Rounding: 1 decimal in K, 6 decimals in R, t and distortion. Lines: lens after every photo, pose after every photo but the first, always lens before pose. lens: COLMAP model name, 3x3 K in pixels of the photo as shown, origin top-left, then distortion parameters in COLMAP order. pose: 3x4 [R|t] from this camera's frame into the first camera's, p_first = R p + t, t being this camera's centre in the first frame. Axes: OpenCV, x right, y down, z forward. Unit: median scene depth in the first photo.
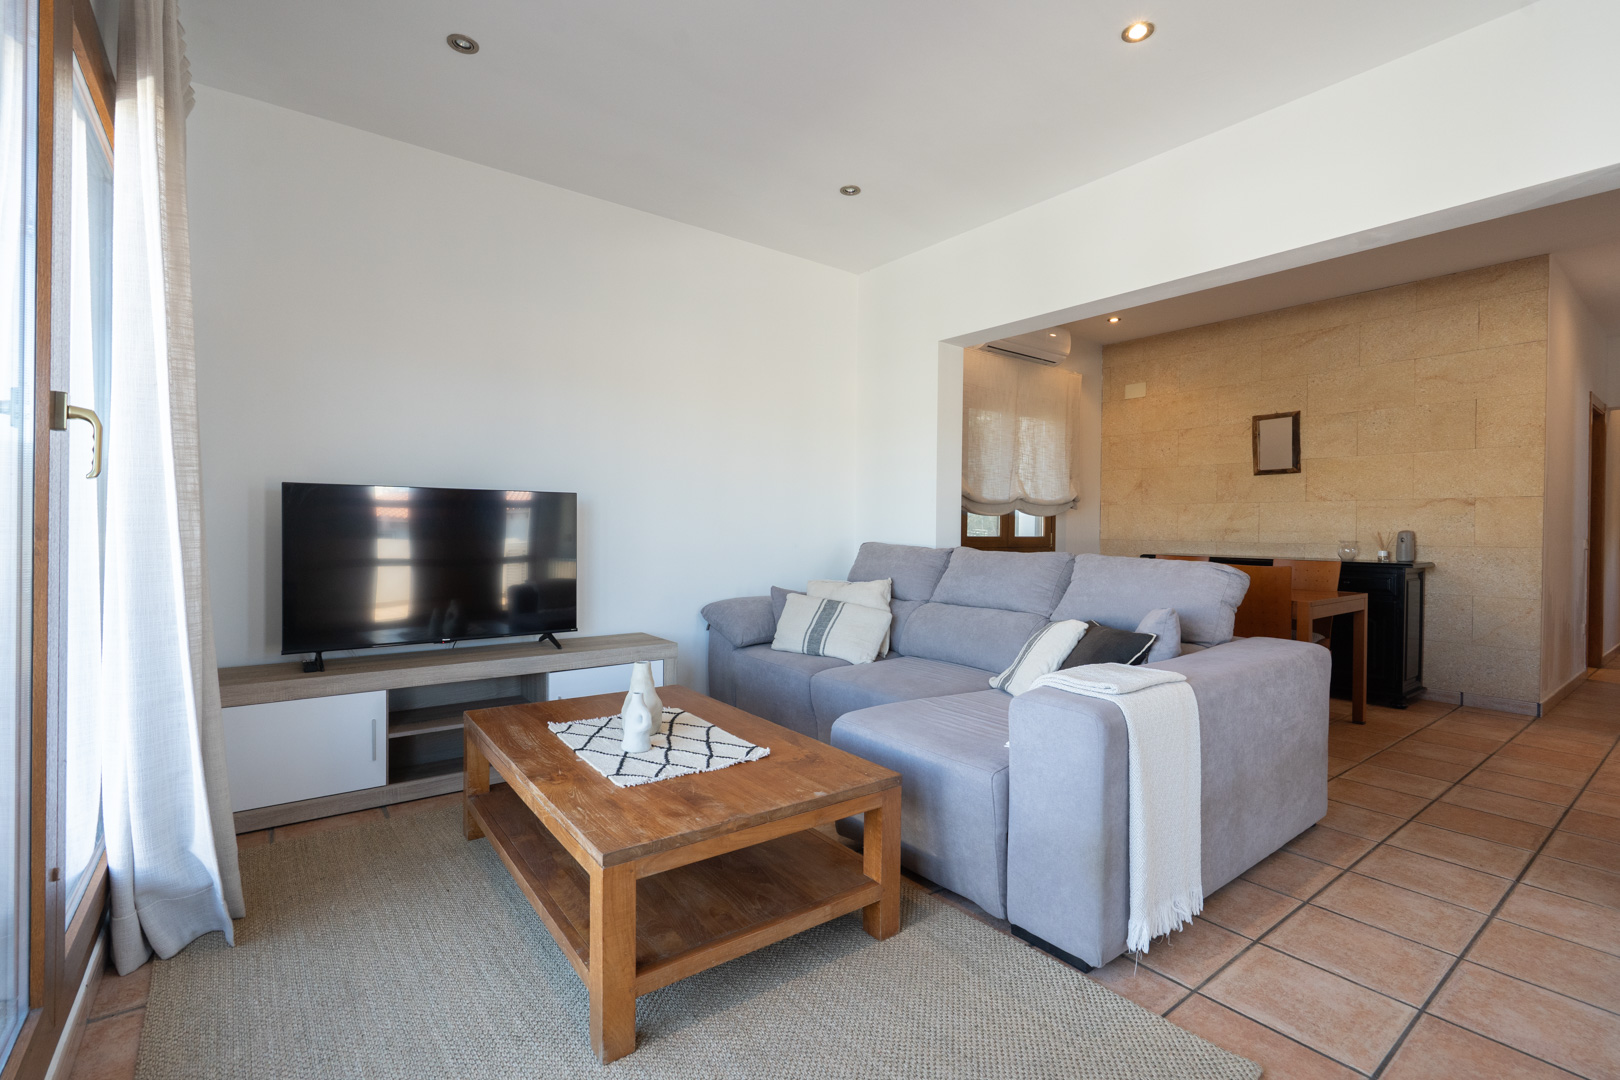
lens RADIAL K [[720.7, 0, 819.7], [0, 720.7, 537.5], [0, 0, 1]] dist [-0.002096, 0.000199]
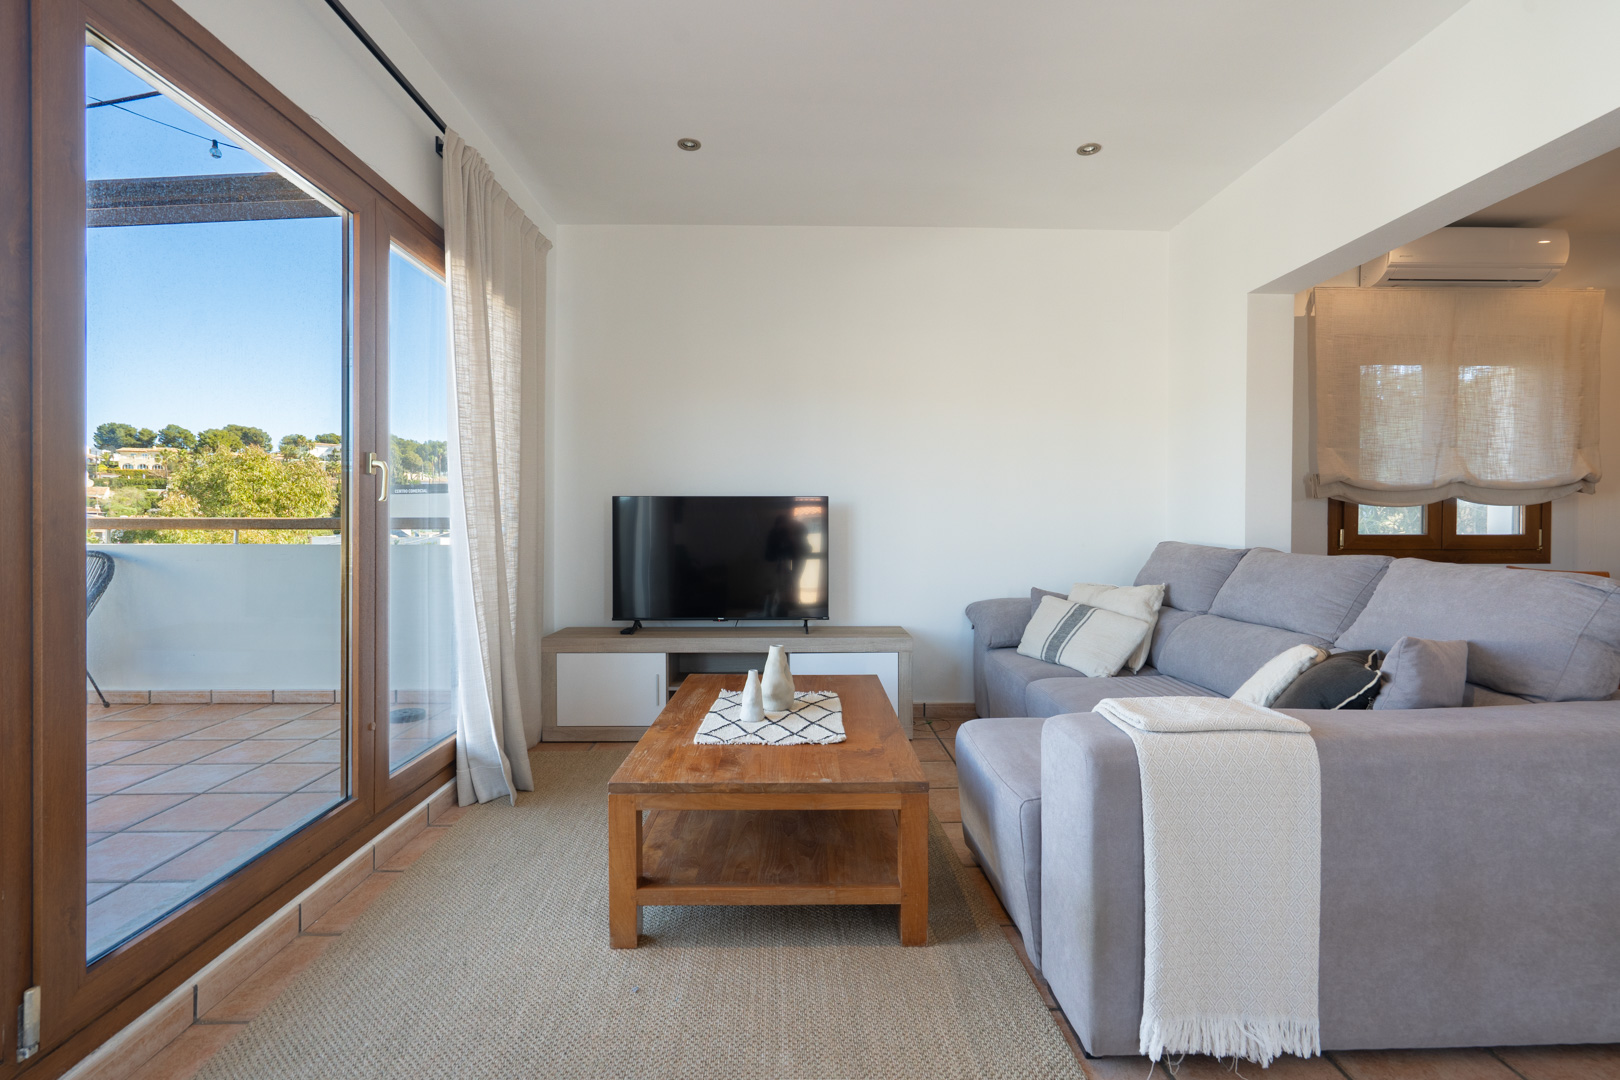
lens RADIAL K [[731.5, 0, 819.6], [0, 731.5, 534.6], [0, 0, 1]] dist [0.000811, 0.000764]
pose [[0.812196, -0.001767, -0.583382, 0.231909], [0.000162, 0.999996, -0.002804, 0.000724], [0.583385, 0.002183, 0.812193, 0.049162]]
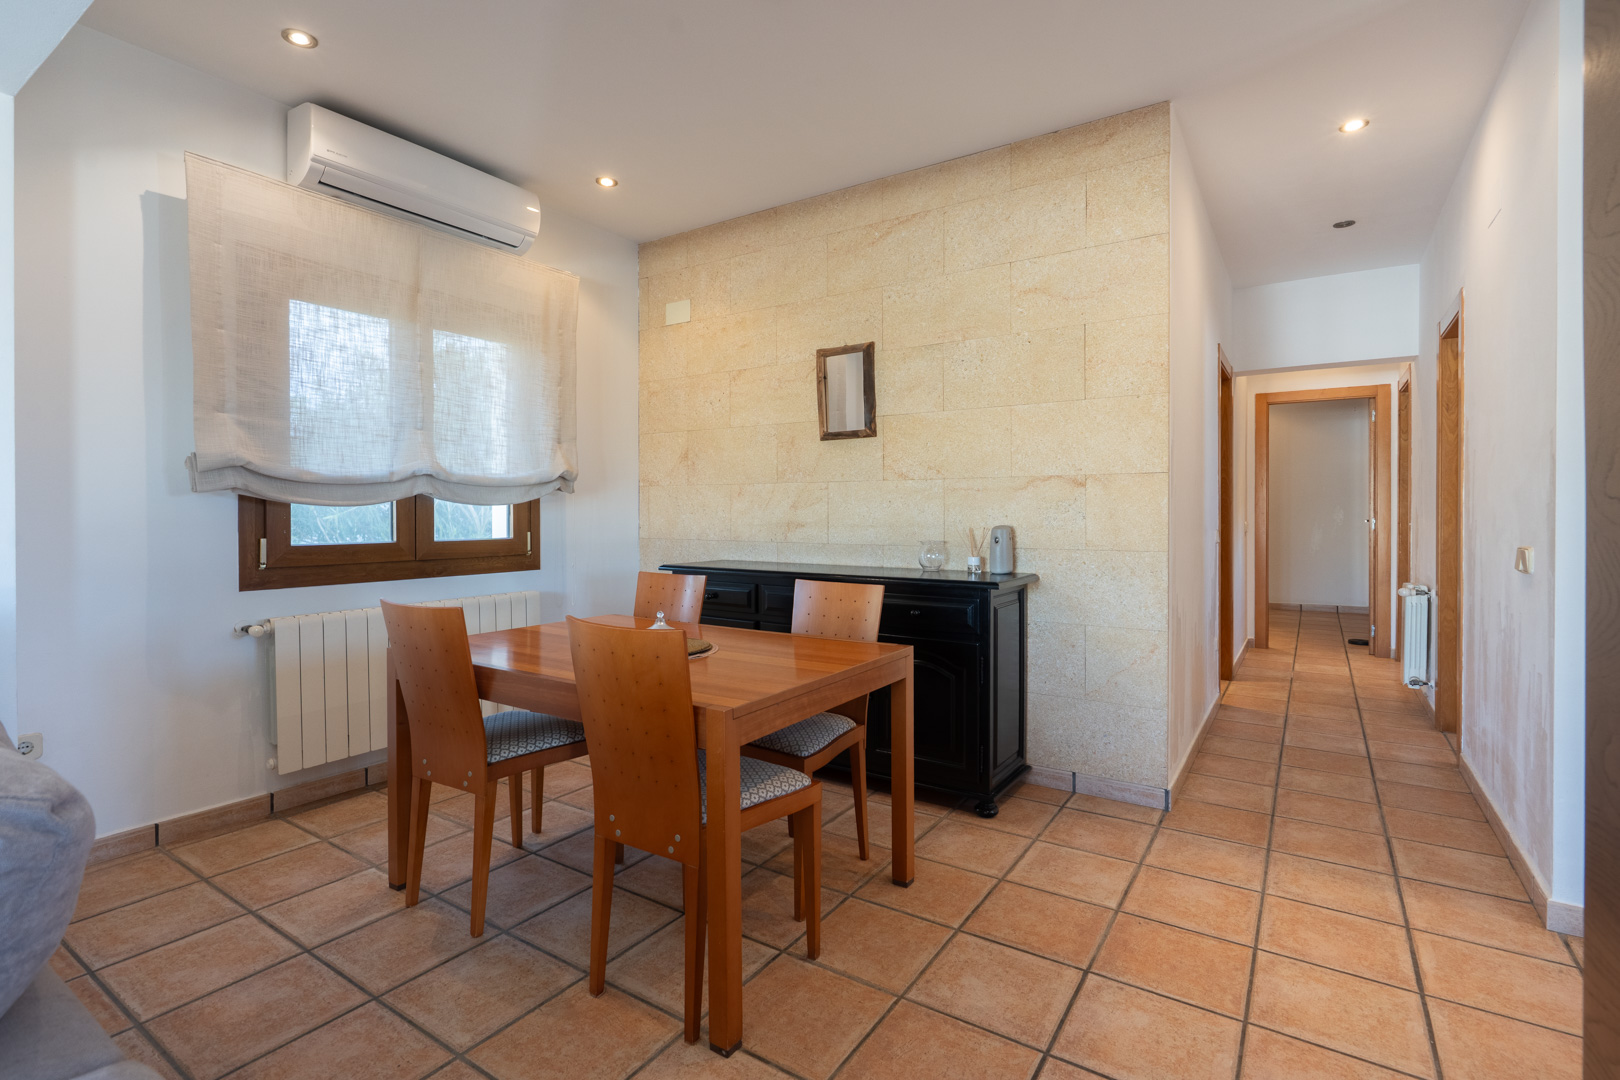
lens RADIAL K [[748.7, 0, 802.4], [0, 748.7, 517.5], [0, 0, 1]] dist [-0.002746, 0.000387]
pose [[0.950536, -0.012717, 0.310353, 0.465930], [0.013617, 0.999907, -0.000736, -0.019887], [-0.310315, 0.004926, 0.950621, 0.444604]]
